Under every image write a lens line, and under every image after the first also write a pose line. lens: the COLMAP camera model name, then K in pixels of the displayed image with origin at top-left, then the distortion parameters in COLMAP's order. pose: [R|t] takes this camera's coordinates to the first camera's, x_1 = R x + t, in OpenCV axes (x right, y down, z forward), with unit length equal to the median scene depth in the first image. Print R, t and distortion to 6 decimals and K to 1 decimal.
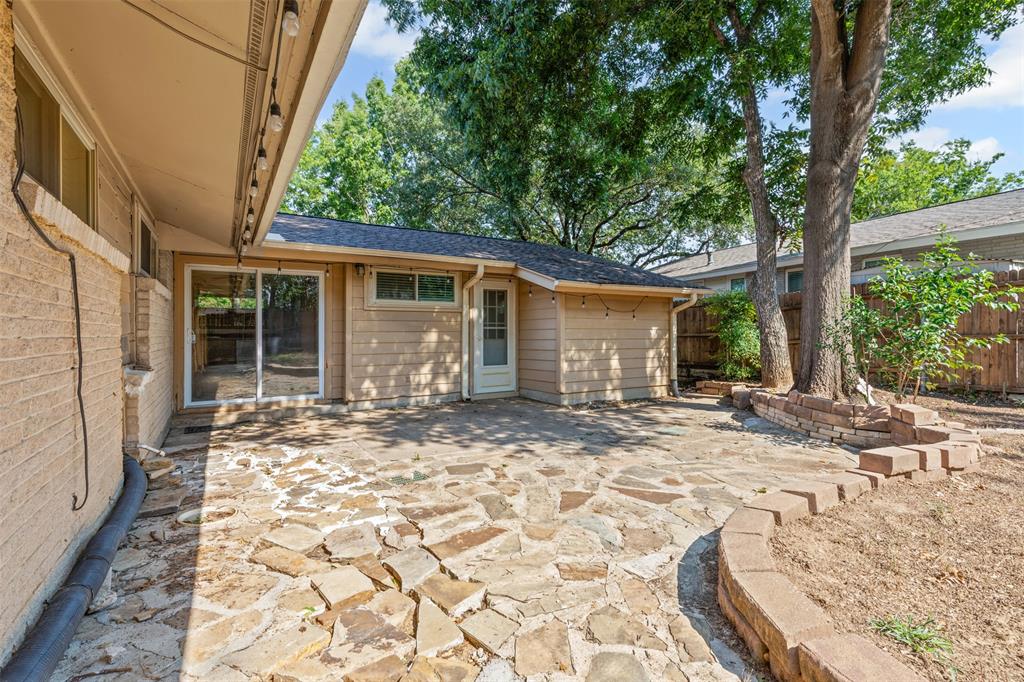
lens RADIAL K [[461.0, 0, 512.0], [0, 461.0, 336.4], [0, 0, 1]] dist [0.008505, -0.001788]
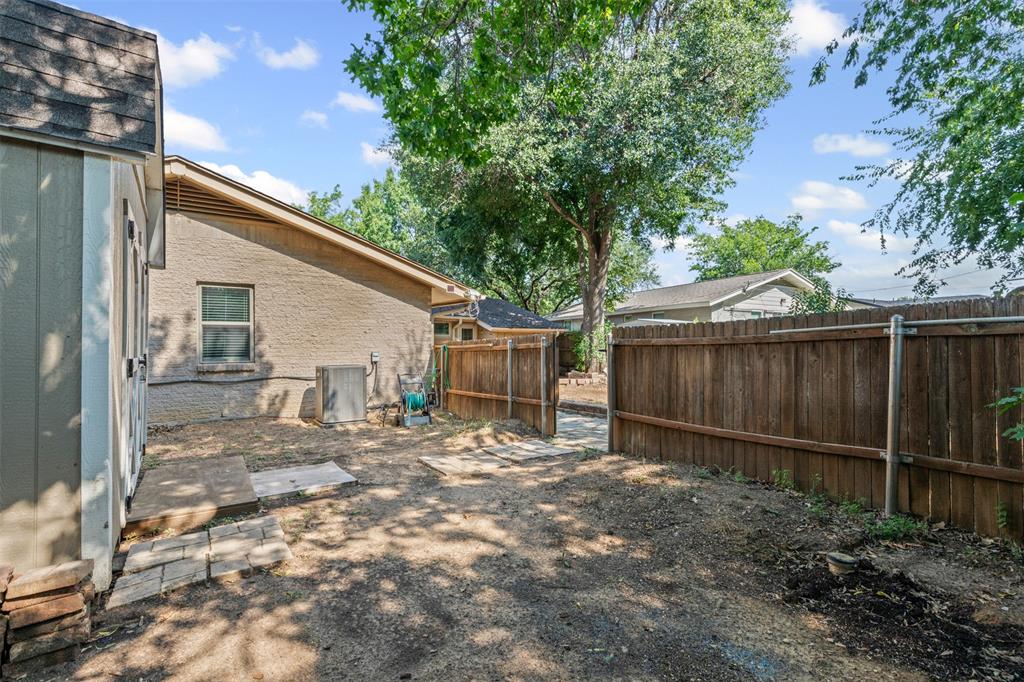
lens RADIAL K [[461.0, 0, 510.8], [0, 461.0, 346.2], [0, 0, 1]] dist [0.008505, -0.001788]
pose [[0.997189, 0.005987, 0.074688, 0.009544], [-0.004828, 0.999865, -0.015679, 0.015808], [-0.074772, 0.015275, 0.997084, -1.287726]]
